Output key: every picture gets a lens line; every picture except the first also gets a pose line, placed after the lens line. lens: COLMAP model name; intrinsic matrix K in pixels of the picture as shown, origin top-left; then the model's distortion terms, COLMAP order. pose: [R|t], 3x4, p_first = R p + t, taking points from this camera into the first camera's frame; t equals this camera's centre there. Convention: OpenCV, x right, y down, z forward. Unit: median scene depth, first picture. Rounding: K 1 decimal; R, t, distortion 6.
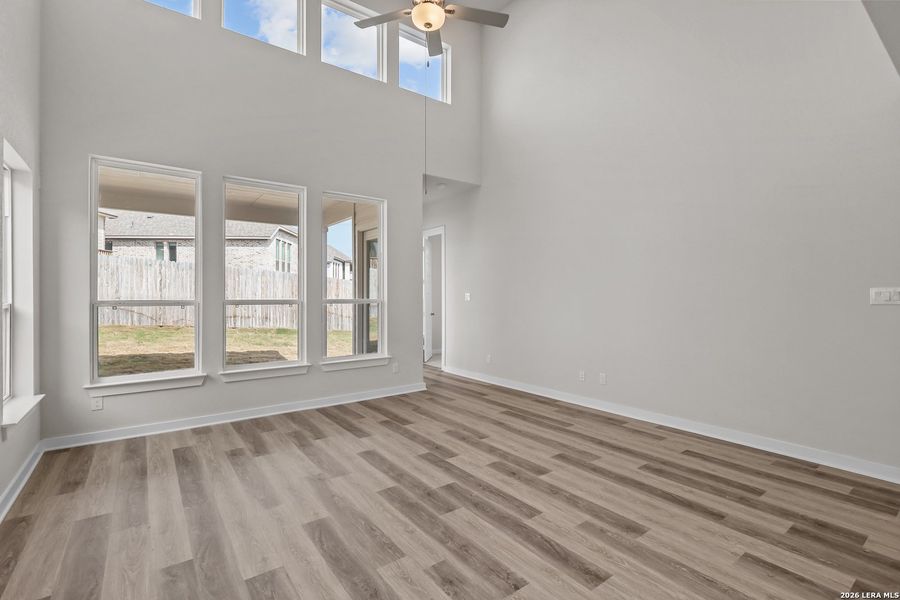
lens RADIAL K [[414.4, 0, 445.0], [0, 414.4, 297.2], [0, 0, 1]] dist [-0.005285, 0.001491]
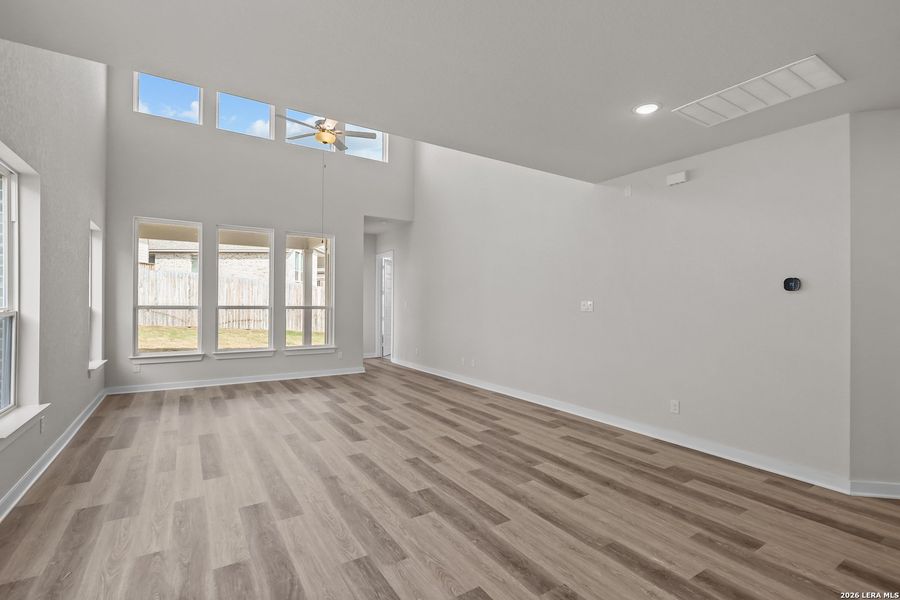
lens RADIAL K [[414.4, 0, 446.8], [0, 414.4, 304.5], [0, 0, 1]] dist [-0.005285, 0.001491]
pose [[0.997754, 0.007871, -0.066523, 0.492972], [-0.008022, 0.999966, -0.001997, -0.001802], [0.066505, 0.002526, 0.997783, -0.556177]]
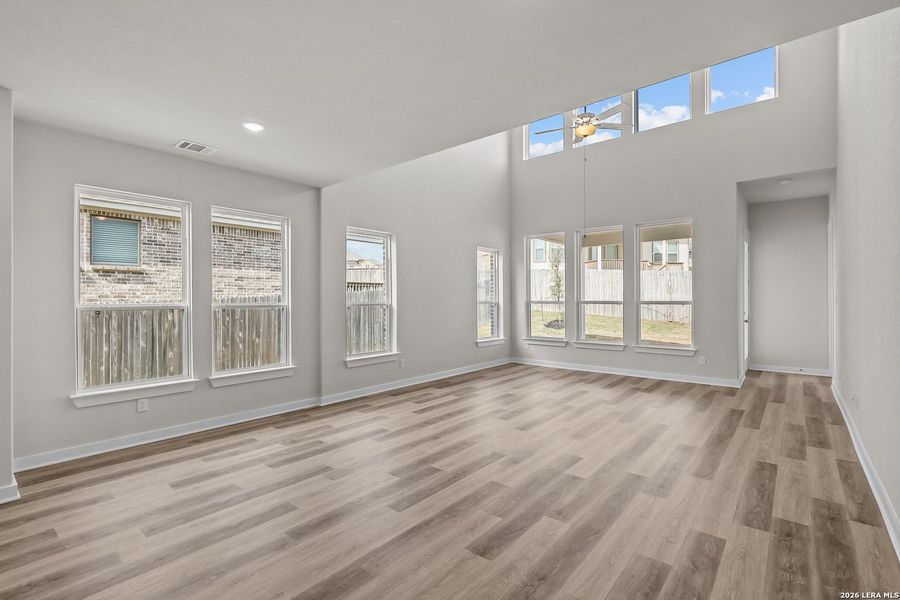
lens RADIAL K [[414.4, 0, 448.2], [0, 414.4, 299.6], [0, 0, 1]] dist [-0.005285, 0.001491]
pose [[0.231386, 0.002467, -0.972859, 1.252060], [-0.001003, 0.999997, 0.002297, -0.002858], [0.972862, 0.000444, 0.231387, 0.062538]]
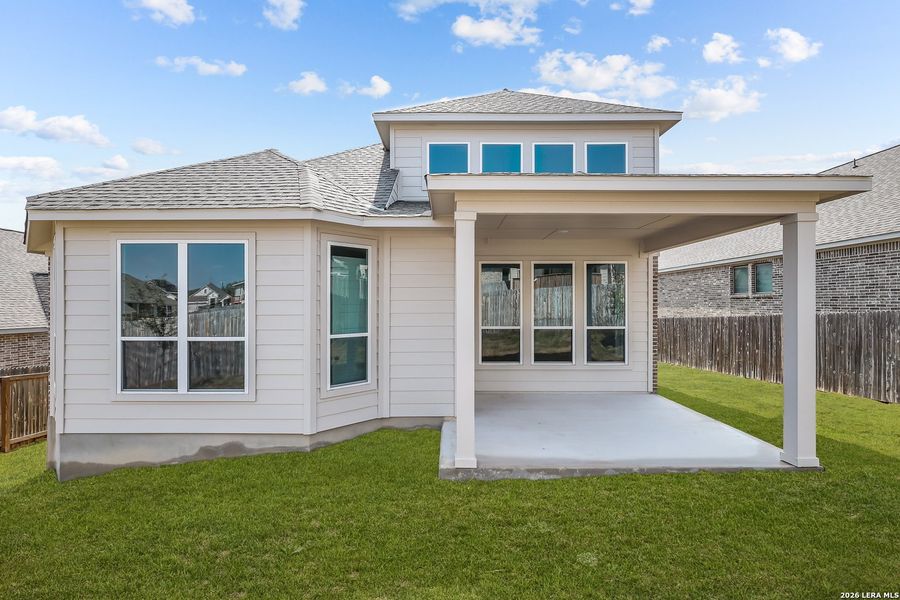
lens RADIAL K [[414.4, 0, 449.2], [0, 414.4, 301.2], [0, 0, 1]] dist [-0.005285, 0.001491]
pose [[-0.808082, -0.005495, 0.589045, -1.419098], [-0.010609, 0.999930, -0.005226, -0.078070], [-0.588975, -0.010472, -0.808084, 3.355391]]
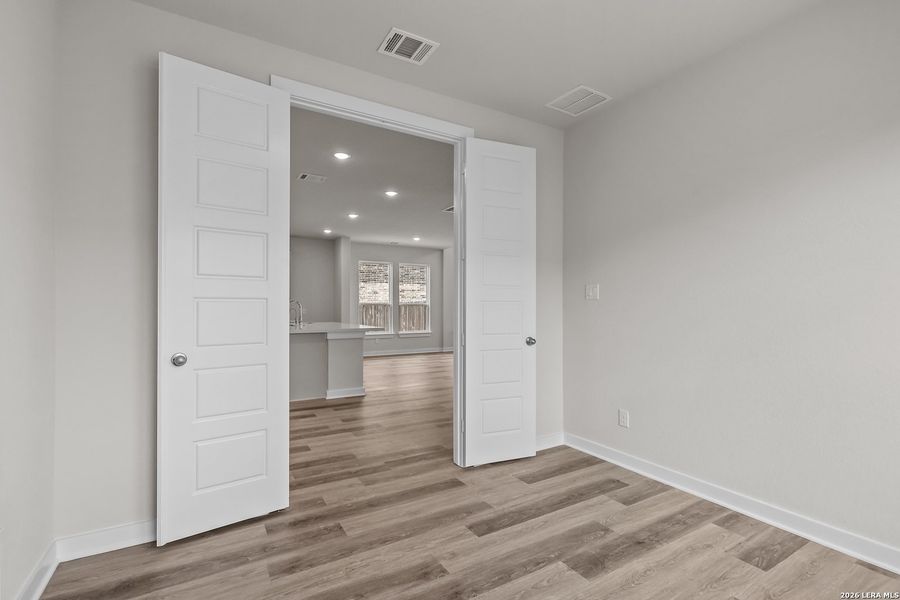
lens RADIAL K [[414.4, 0, 445.3], [0, 414.4, 300.1], [0, 0, 1]] dist [-0.005285, 0.001491]
pose [[-0.104835, -0.013172, -0.994402, 2.739164], [-0.001861, 0.999913, -0.013049, 0.028420], [0.994488, 0.000482, -0.104851, 0.293061]]
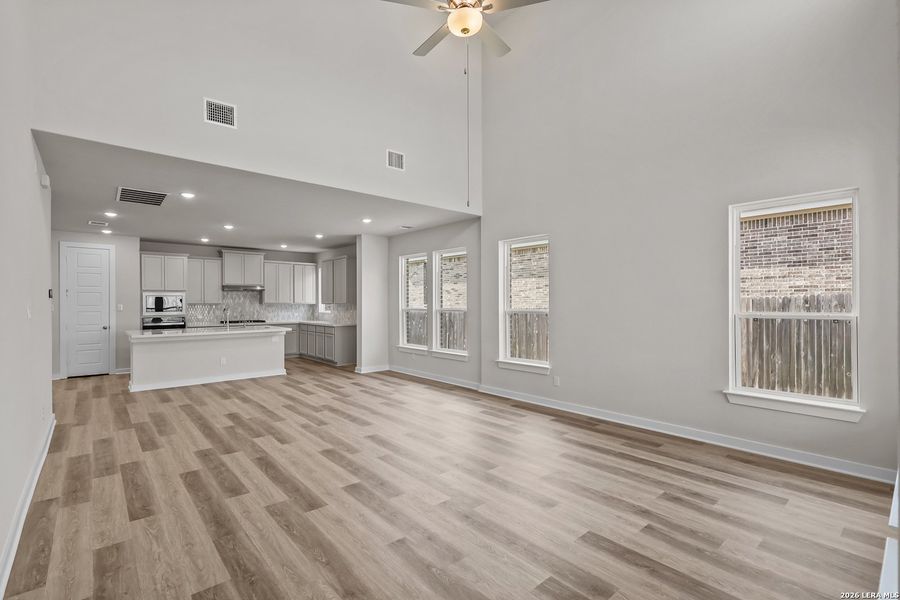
lens RADIAL K [[414.4, 0, 443.3], [0, 414.4, 305.9], [0, 0, 1]] dist [-0.005285, 0.001491]
pose [[-0.997524, 0.005773, -0.070091, 0.069213], [0.004880, 0.999905, 0.012896, -0.024849], [0.070159, 0.012522, -0.997457, 1.690811]]
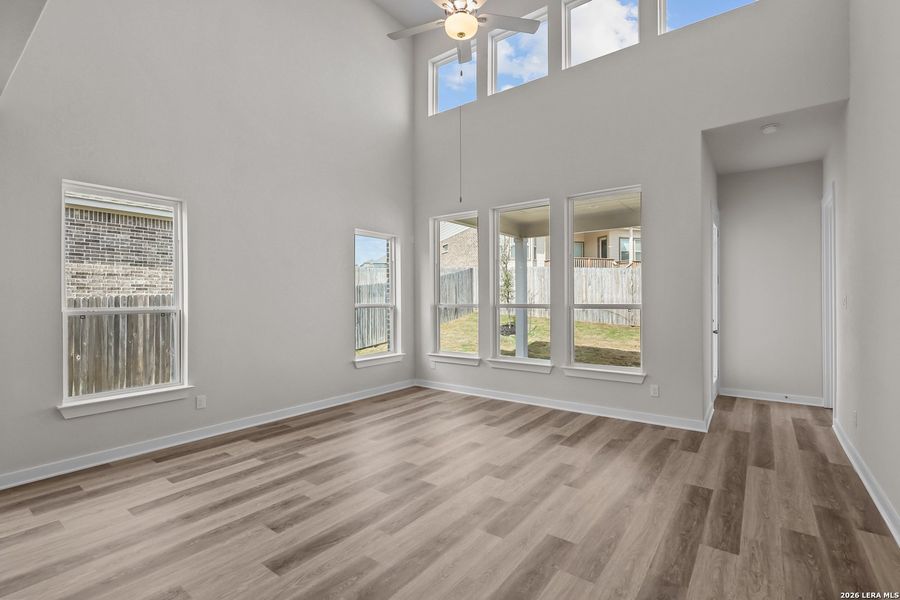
lens RADIAL K [[414.4, 0, 453.4], [0, 414.4, 301.9], [0, 0, 1]] dist [-0.005285, 0.001491]
pose [[0.289469, 0.004414, -0.957177, 0.796221], [0.000240, 0.999989, 0.004684, -0.006851], [0.957187, -0.001586, 0.289464, 0.590386]]
